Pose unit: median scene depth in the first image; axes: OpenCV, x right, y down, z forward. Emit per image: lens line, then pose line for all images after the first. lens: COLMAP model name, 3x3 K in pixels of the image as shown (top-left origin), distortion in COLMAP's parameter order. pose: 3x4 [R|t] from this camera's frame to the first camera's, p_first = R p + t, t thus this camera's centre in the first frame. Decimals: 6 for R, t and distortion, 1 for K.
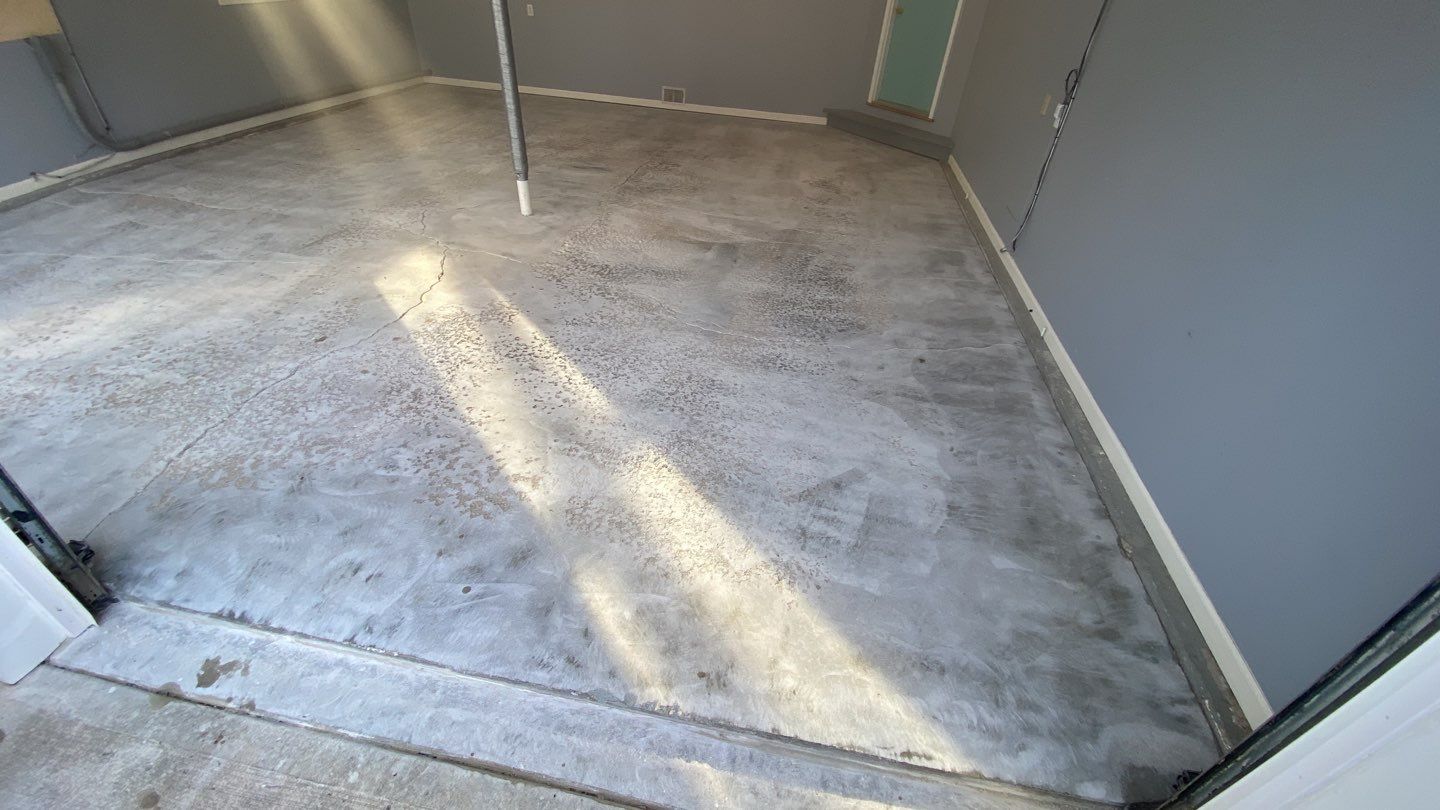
lens RADIAL K [[579.2, 0, 719.1], [0, 579.2, 398.4], [0, 0, 1]] dist [0.013639, -0.018787]
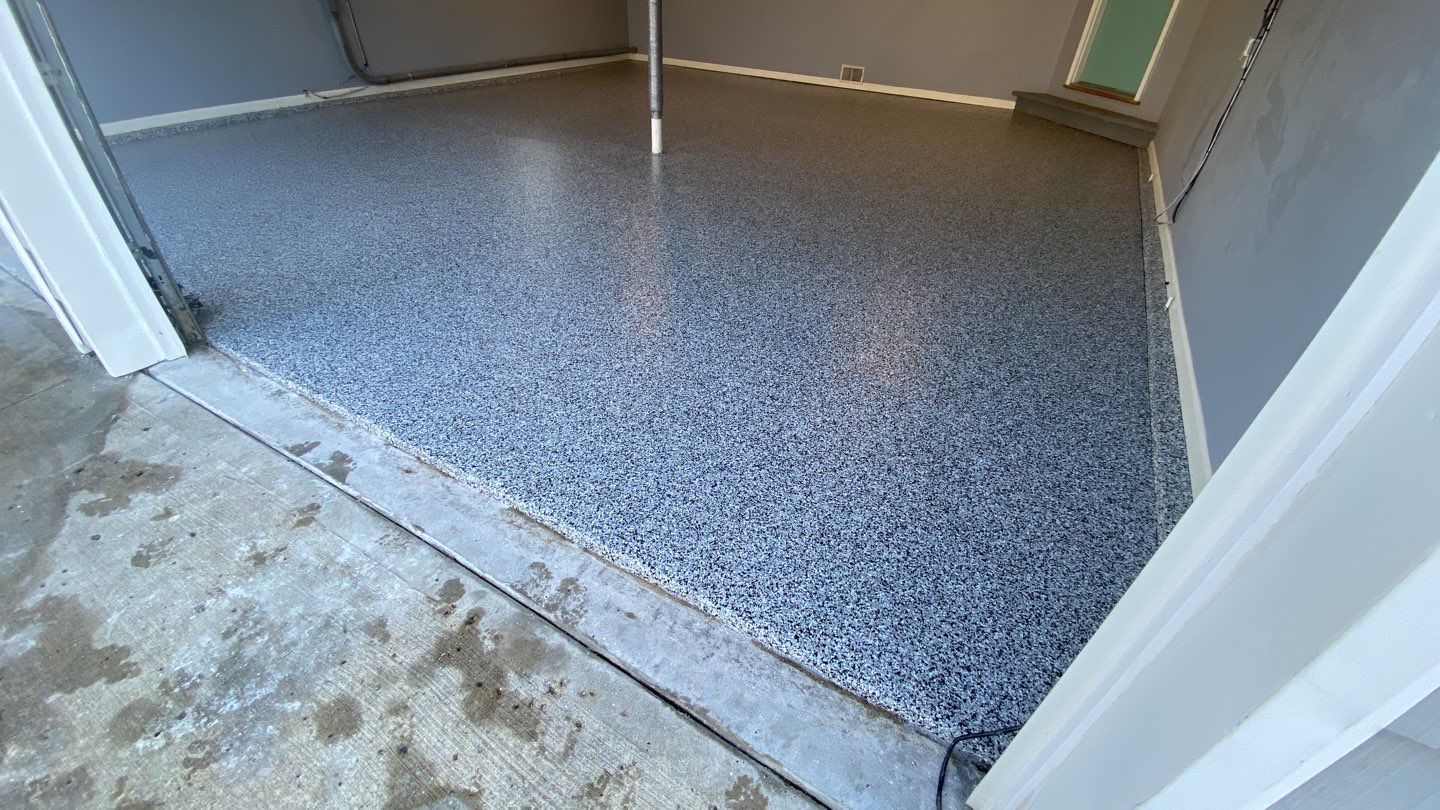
lens RADIAL K [[579.9, 0, 719.0], [0, 579.9, 394.0], [0, 0, 1]] dist [0.024903, -0.023422]
pose [[0.940108, 0.180151, -0.289383, 0.274808], [-0.188447, 0.982083, -0.000819, 0.160463], [0.284050, 0.055304, 0.957213, 0.052998]]
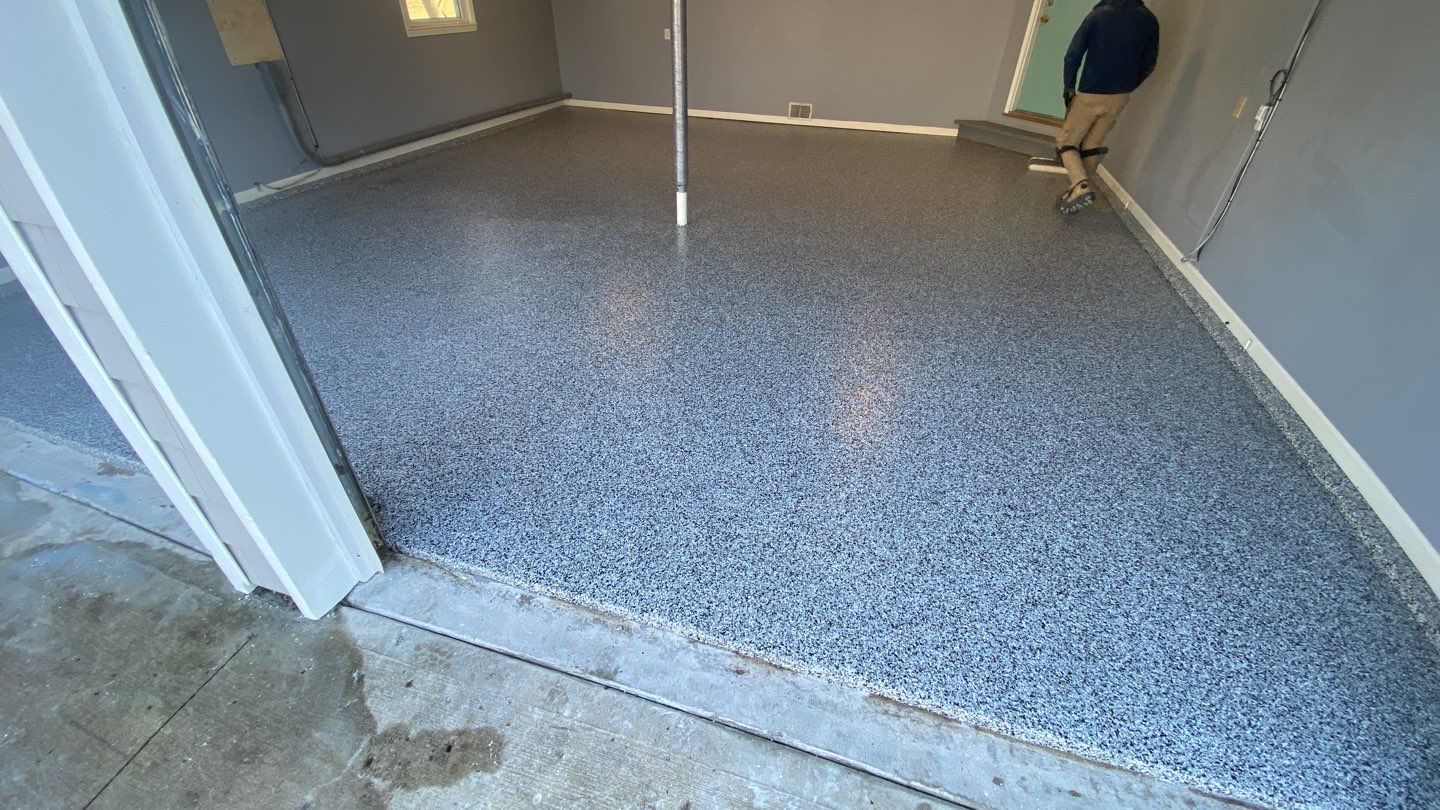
lens RADIAL K [[573.4, 0, 720.1], [0, 573.4, 401.6], [0, 0, 1]] dist [0.024852, -0.024749]
pose [[0.990398, 0.039163, -0.132583, -0.187890], [-0.041812, 0.998976, -0.017259, 0.033192], [0.131771, 0.022637, 0.991022, -0.030144]]
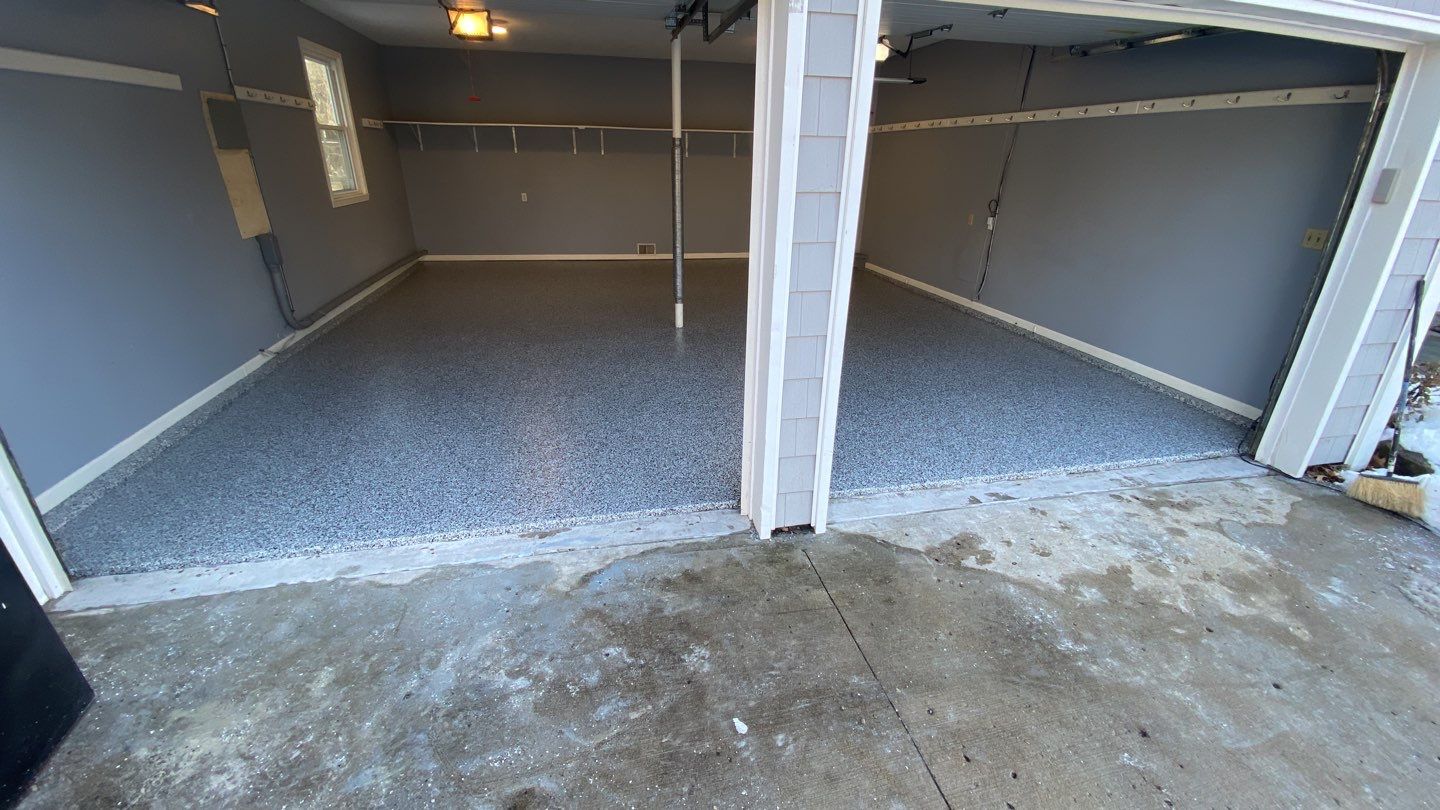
lens RADIAL K [[568.6, 0, 720.0], [0, 568.6, 405.0], [0, 0, 1]] dist [0.033790, -0.038839]
pose [[0.925688, -0.191429, 0.326276, -1.203624], [0.257132, 0.951030, -0.171539, 0.197588], [-0.277460, 0.242687, 0.929580, -0.412407]]
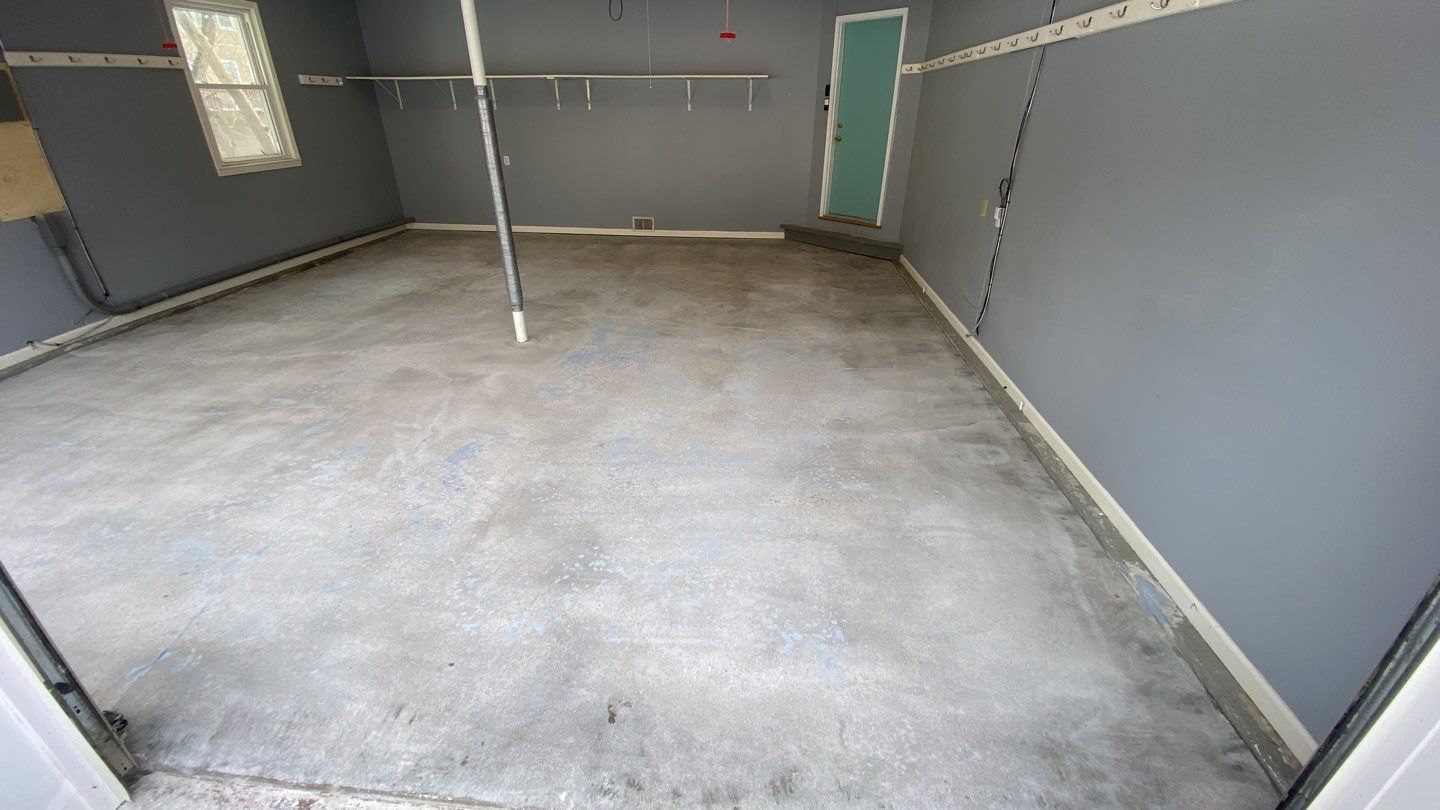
lens RADIAL K [[573.4, 0, 720.1], [0, 573.4, 401.6], [0, 0, 1]] dist [0.024852, -0.024749]
pose [[0.994403, -0.092684, 0.050715, -0.061846], [0.099850, 0.981326, -0.164405, -0.002505], [-0.034530, 0.168549, 0.985088, -0.043346]]
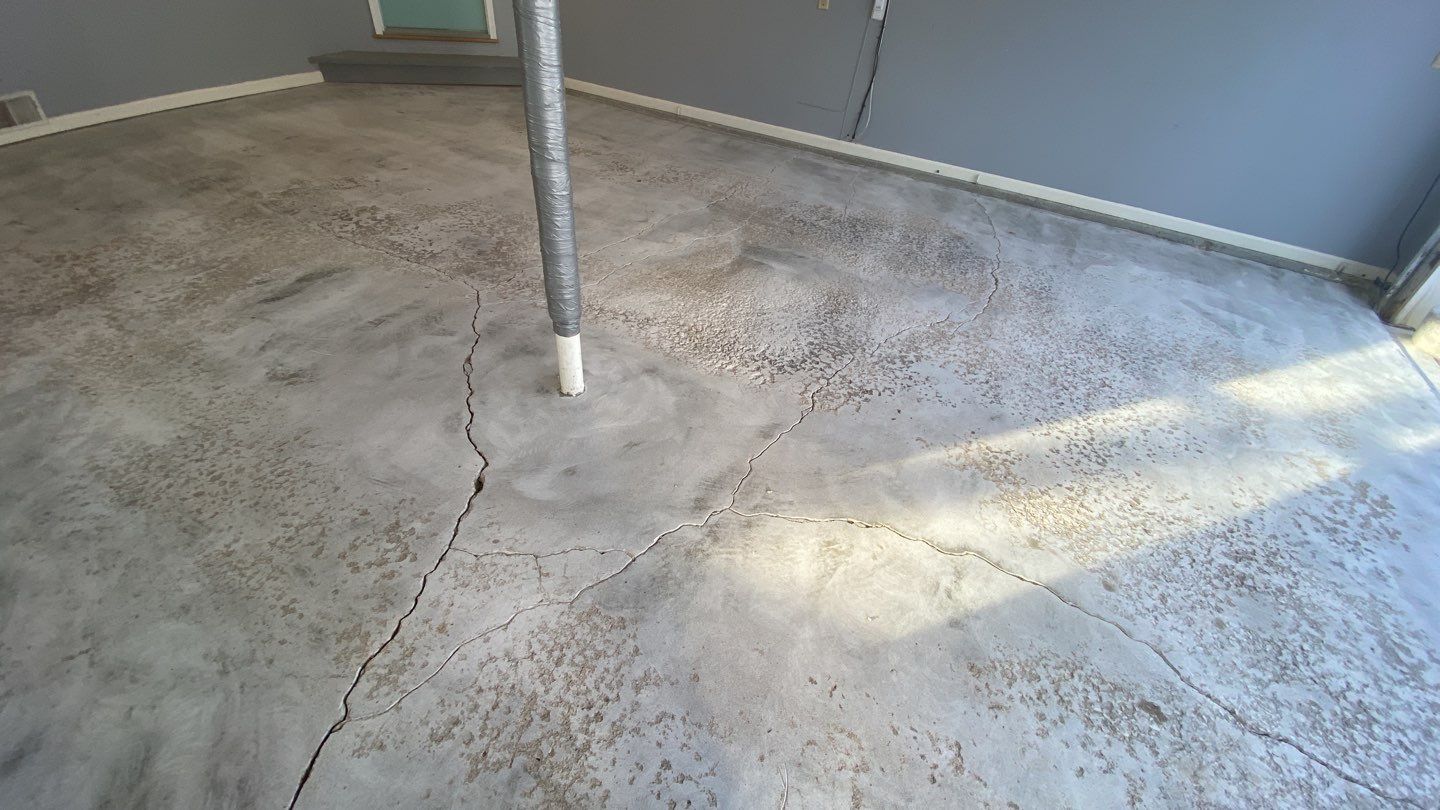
lens RADIAL K [[579.2, 0, 719.1], [0, 579.2, 398.4], [0, 0, 1]] dist [0.013639, -0.018787]
pose [[0.304688, -0.635138, 0.709764, -1.065371], [0.512846, 0.737348, 0.439667, -0.764386], [-0.802592, 0.230038, 0.550389, 1.052366]]
